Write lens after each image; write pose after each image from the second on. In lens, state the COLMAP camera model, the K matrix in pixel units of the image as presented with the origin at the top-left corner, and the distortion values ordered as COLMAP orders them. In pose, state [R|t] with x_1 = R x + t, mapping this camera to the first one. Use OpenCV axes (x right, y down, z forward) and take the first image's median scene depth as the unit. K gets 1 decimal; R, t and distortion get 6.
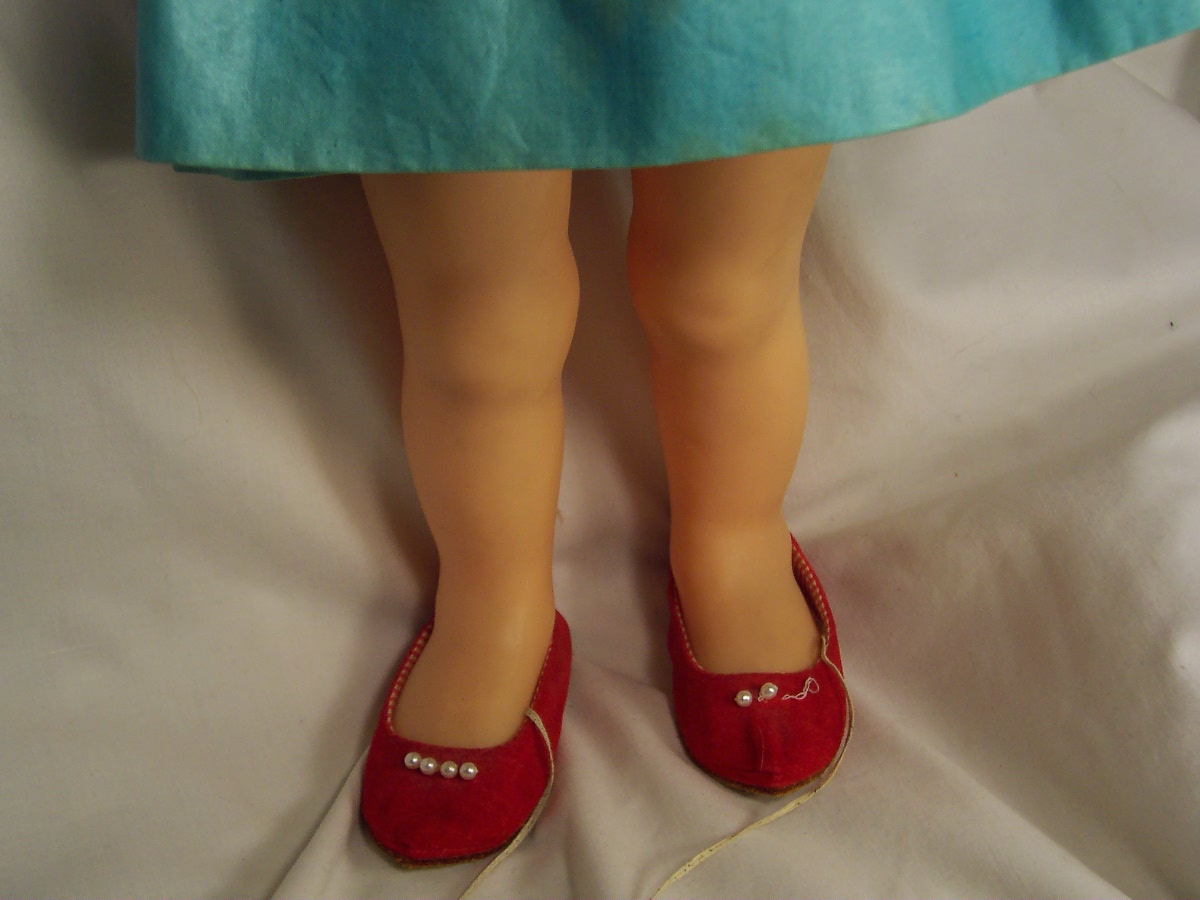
lens RADIAL K [[1264.1, 0, 600.0], [0, 1264.1, 450.0], [0, 0, 1]] dist [-0.186757, 0.218363]
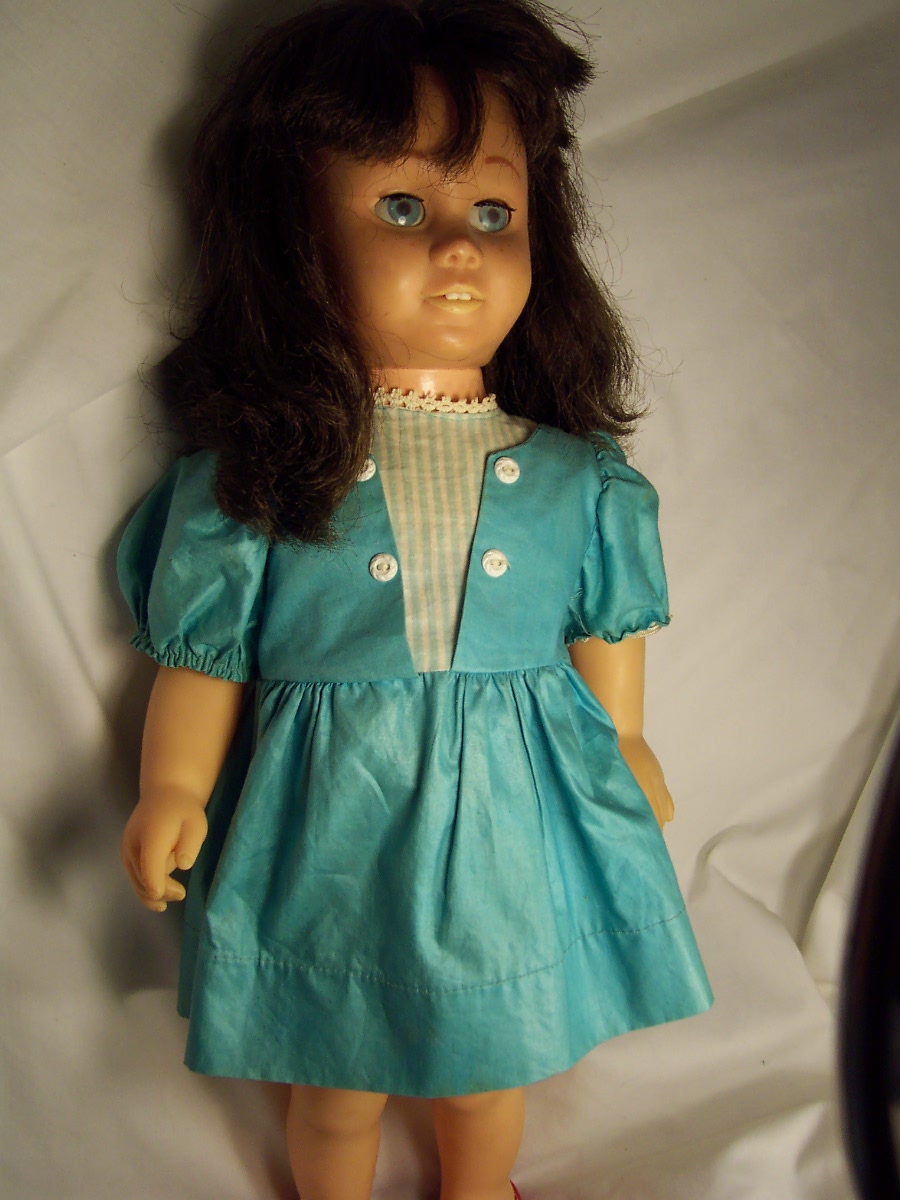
lens RADIAL K [[1264.1, 0, 450.0], [0, 1264.1, 600.0], [0, 0, 1]] dist [-0.186757, 0.218363]
pose [[0.998393, 0.055676, 0.010606, 0.012295], [-0.052045, 0.974692, -0.217409, -0.592765], [-0.022442, 0.216507, 0.976023, -1.277354]]
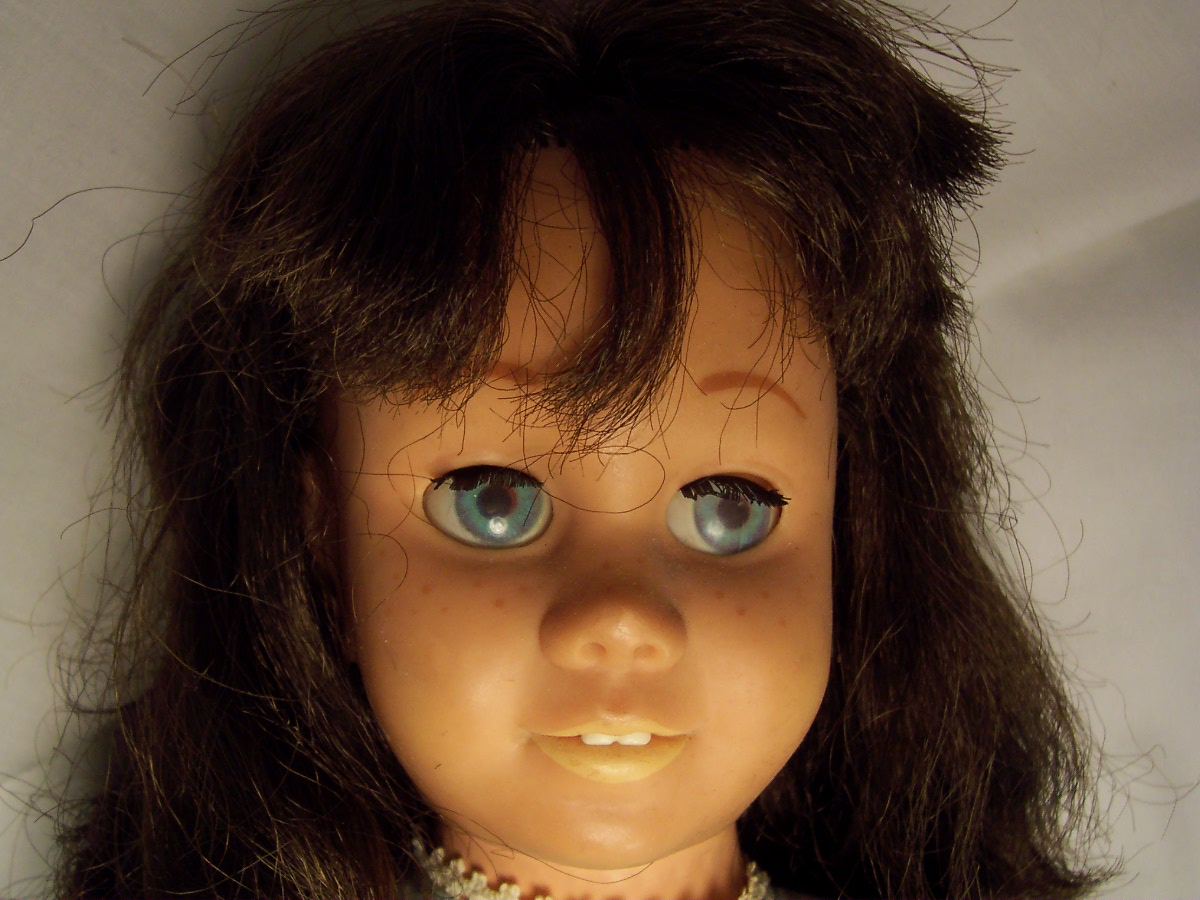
lens RADIAL K [[1264.1, 0, 600.0], [0, 1264.1, 450.0], [0, 0, 1]] dist [-0.186757, 0.218363]
pose [[0.969260, 0.085661, -0.230646, 0.178528], [-0.163758, 0.924239, -0.344913, -1.424876], [0.183627, 0.372080, 0.909856, -0.162850]]
